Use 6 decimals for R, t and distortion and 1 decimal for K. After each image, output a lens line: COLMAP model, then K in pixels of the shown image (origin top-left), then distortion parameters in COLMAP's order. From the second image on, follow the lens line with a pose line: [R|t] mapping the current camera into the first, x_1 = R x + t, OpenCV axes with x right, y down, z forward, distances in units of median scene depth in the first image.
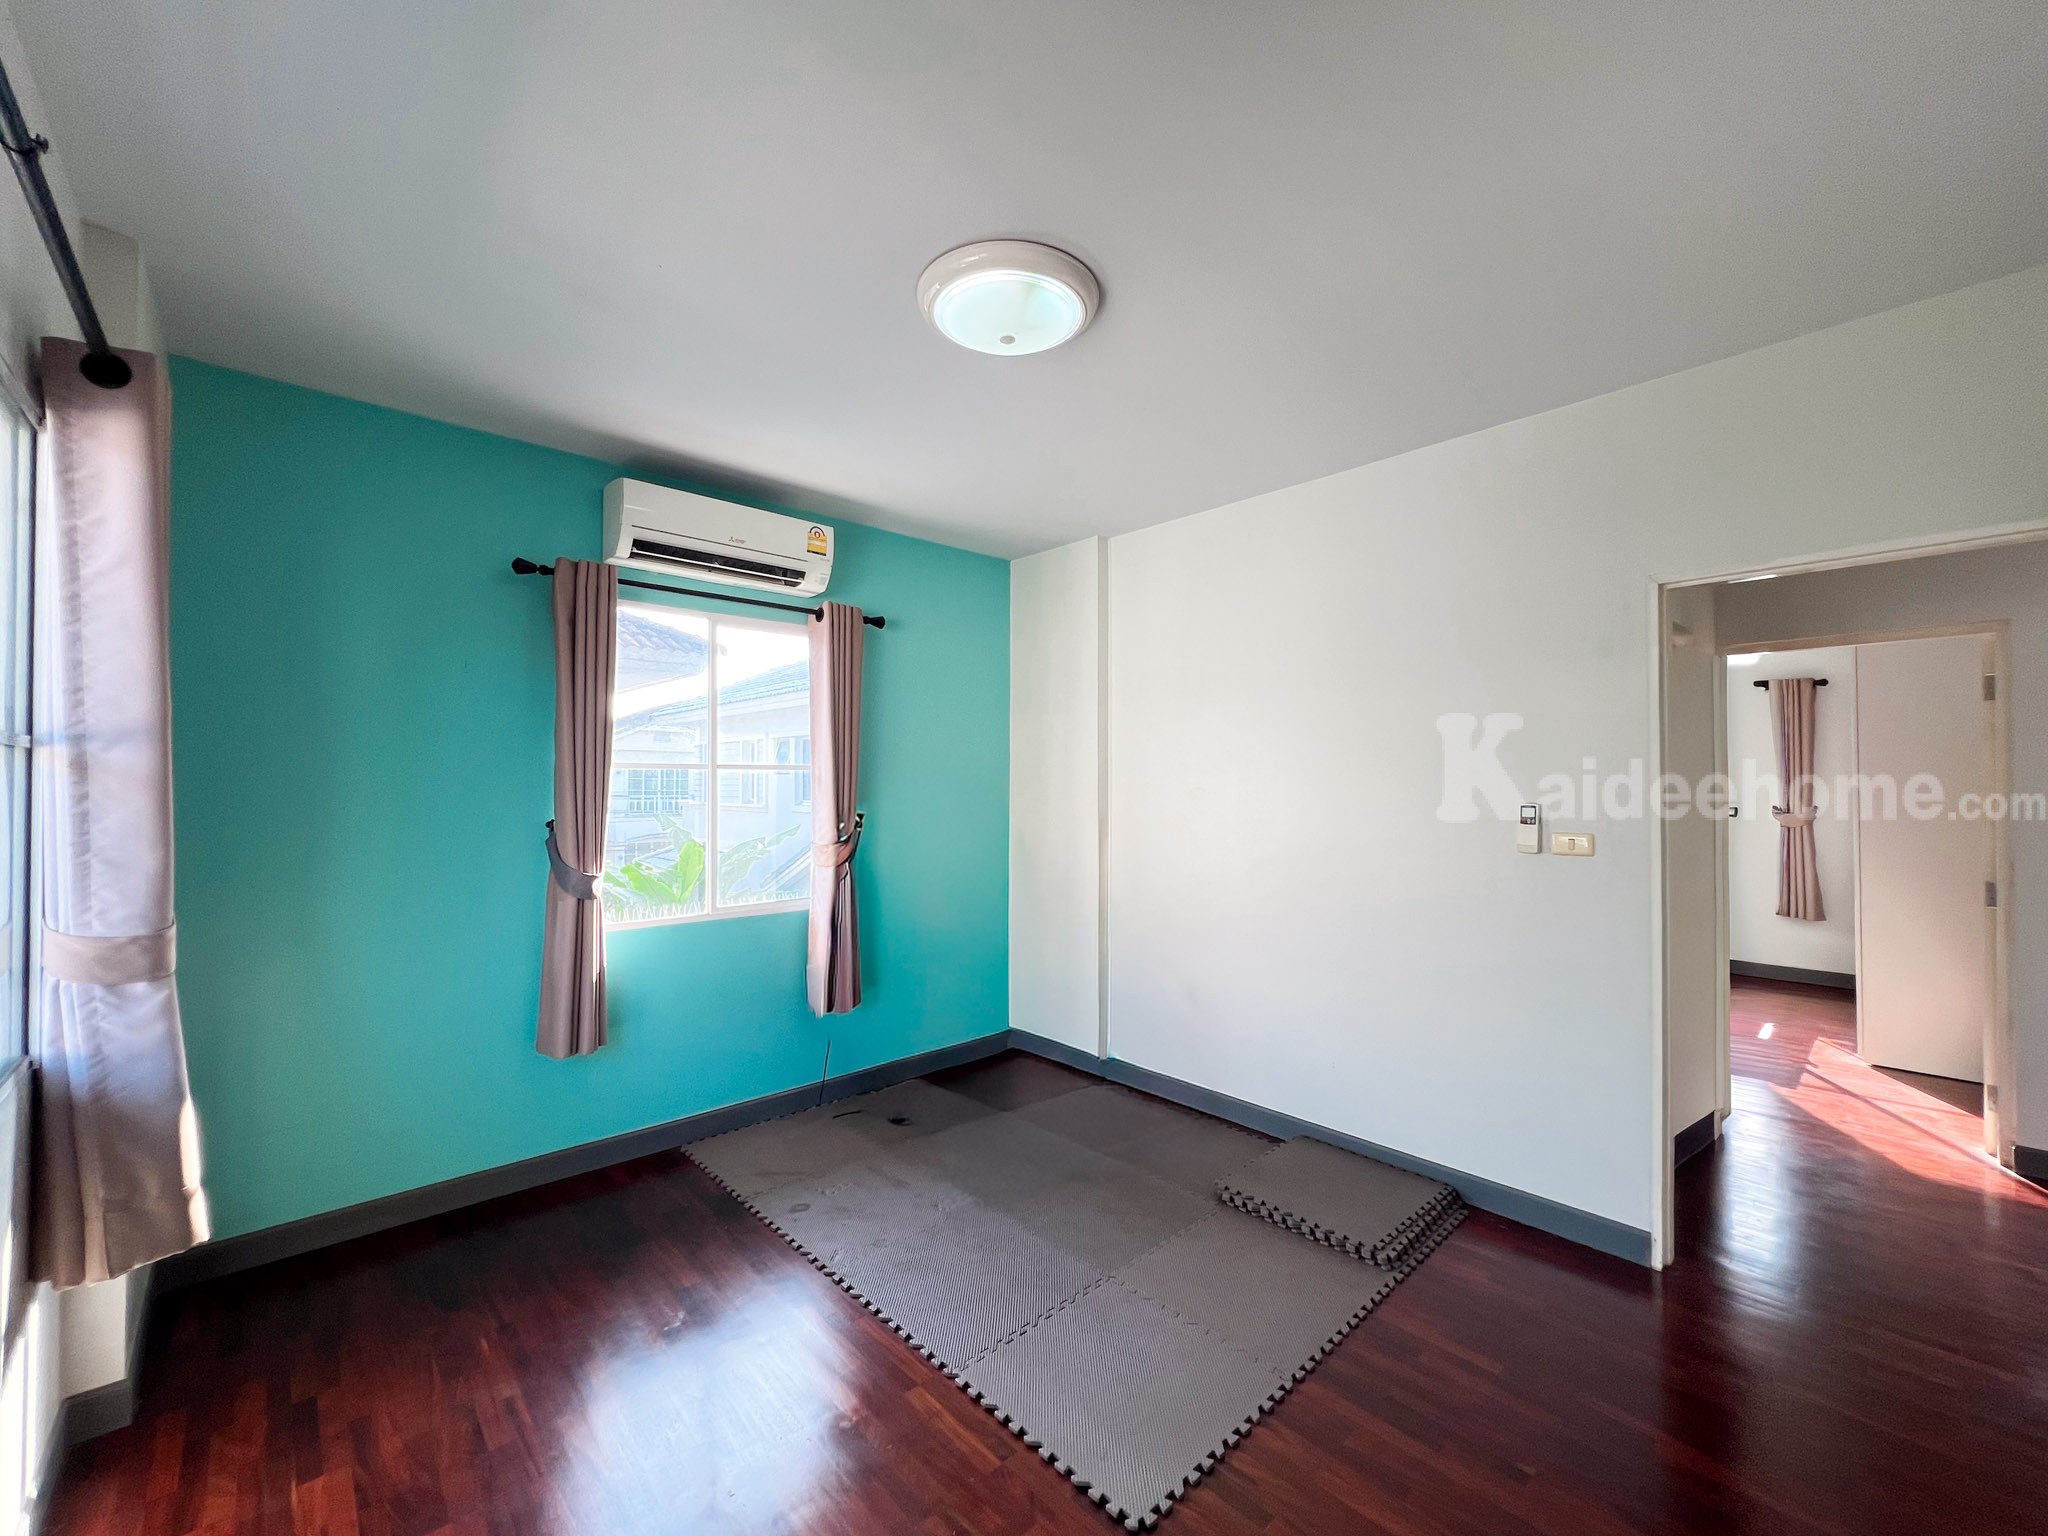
lens RADIAL K [[842.1, 0, 1024.0], [0, 842.1, 768.0], [0, 0, 1]] dist [-0.001221, -0.000372]
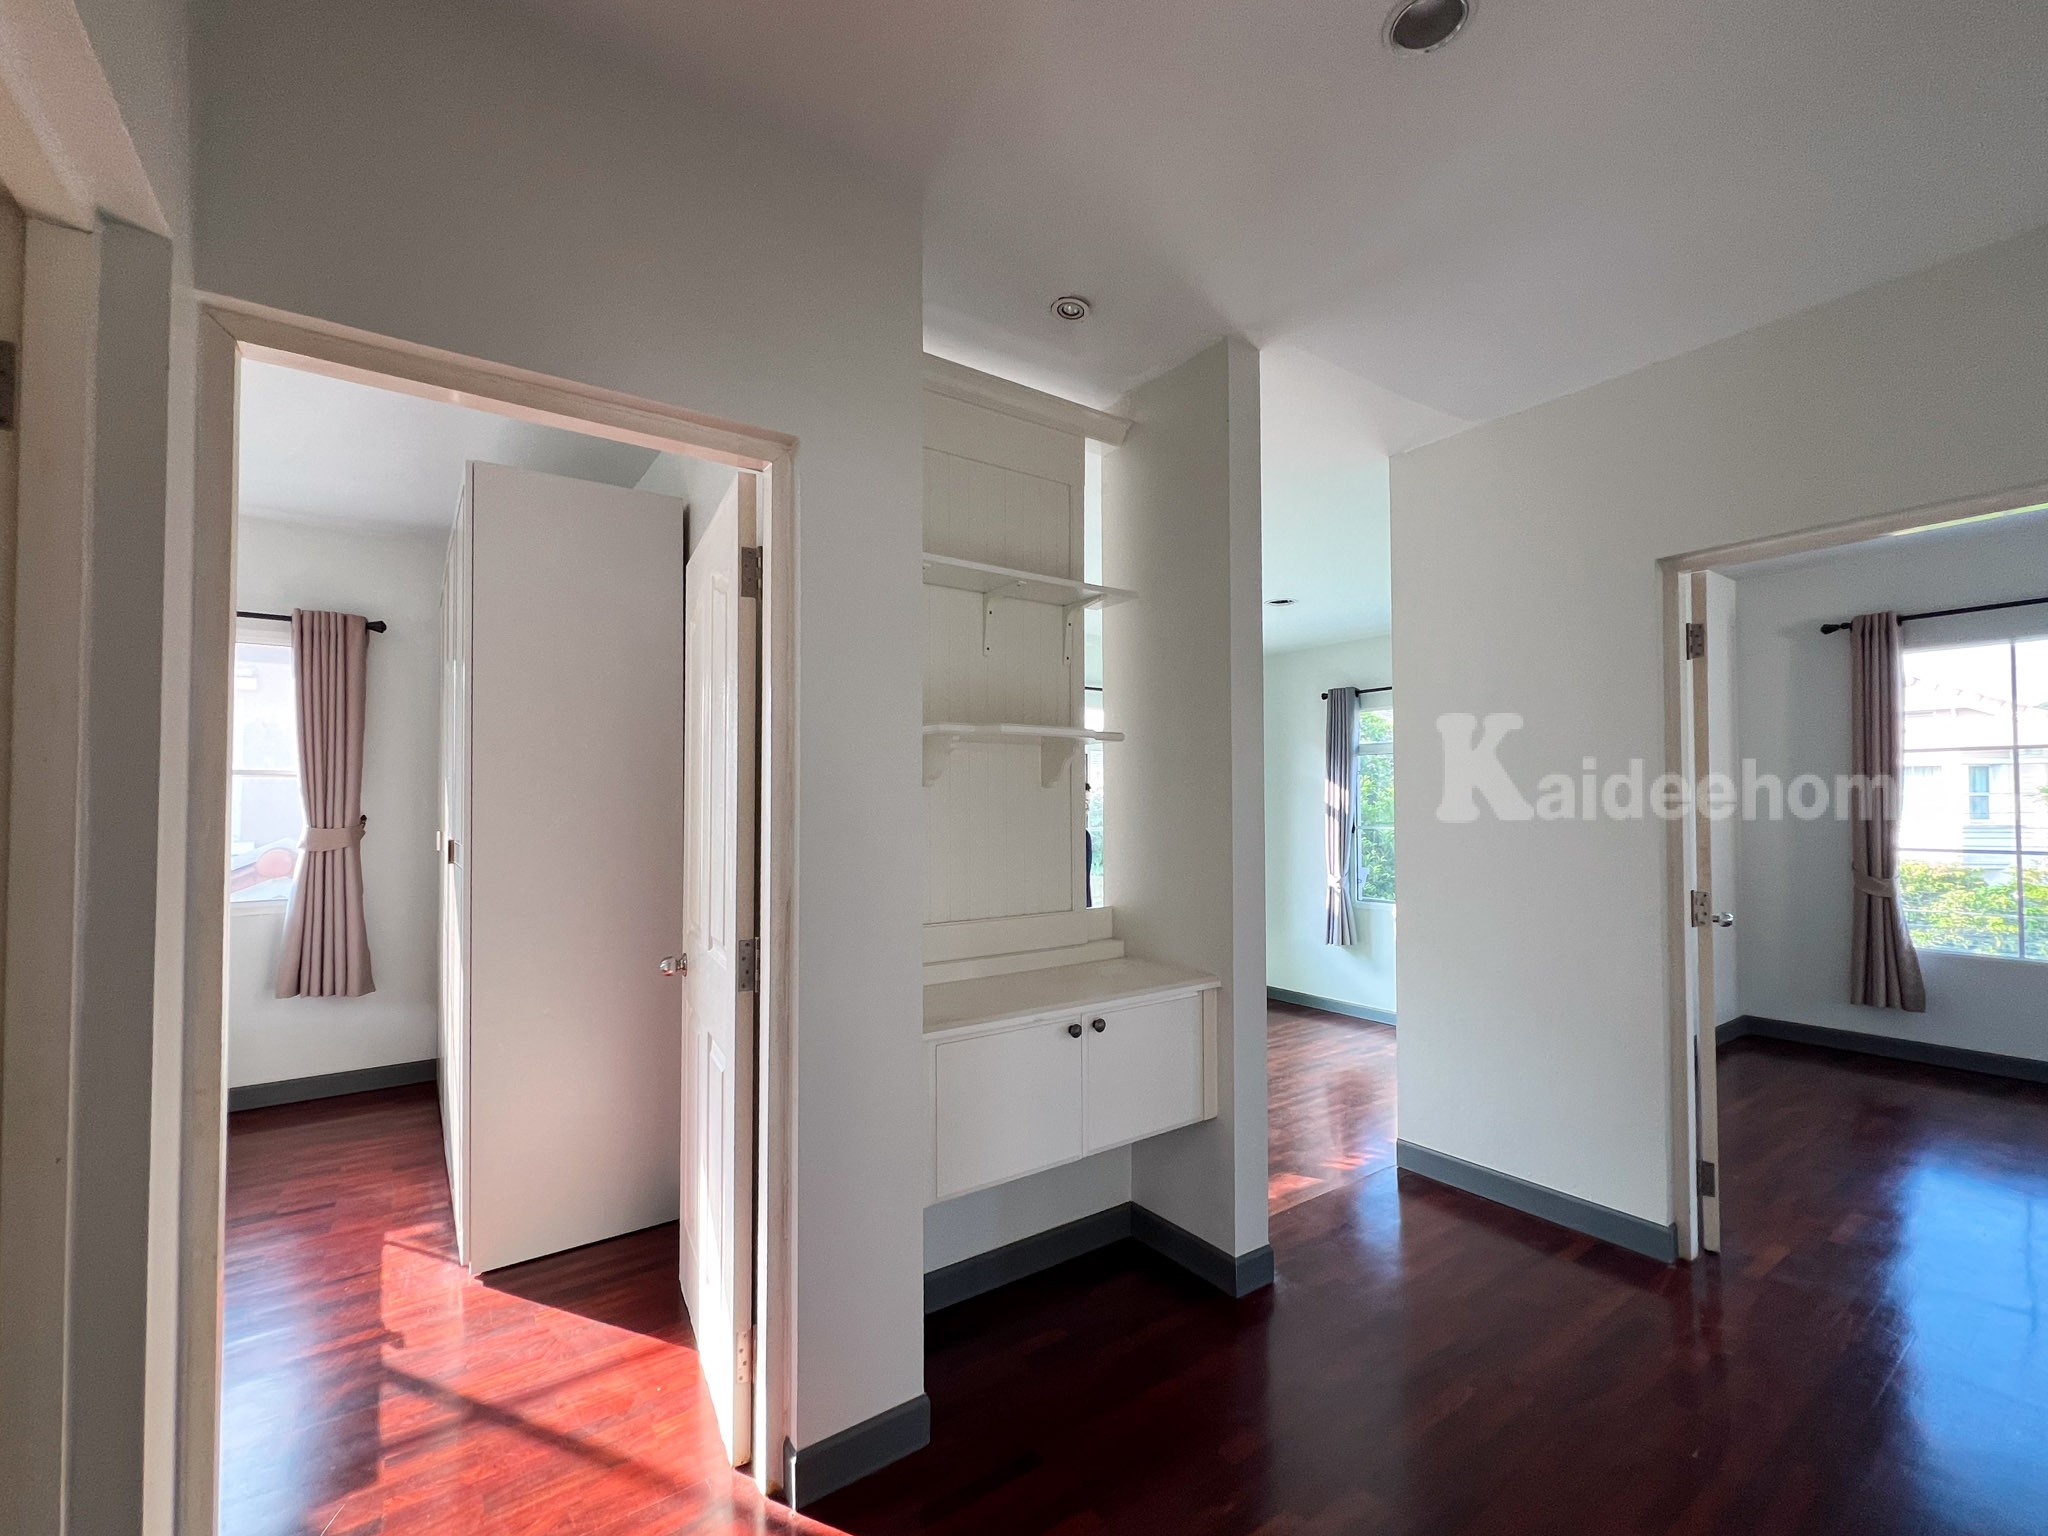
lens RADIAL K [[842.1, 0, 1024.0], [0, 842.1, 768.0], [0, 0, 1]] dist [-0.001221, -0.000372]
pose [[0.112706, 0.024015, 0.993338, 0.484095], [-0.005350, 0.999708, -0.023562, 0.029380], [-0.993614, -0.002658, 0.112801, 0.577304]]
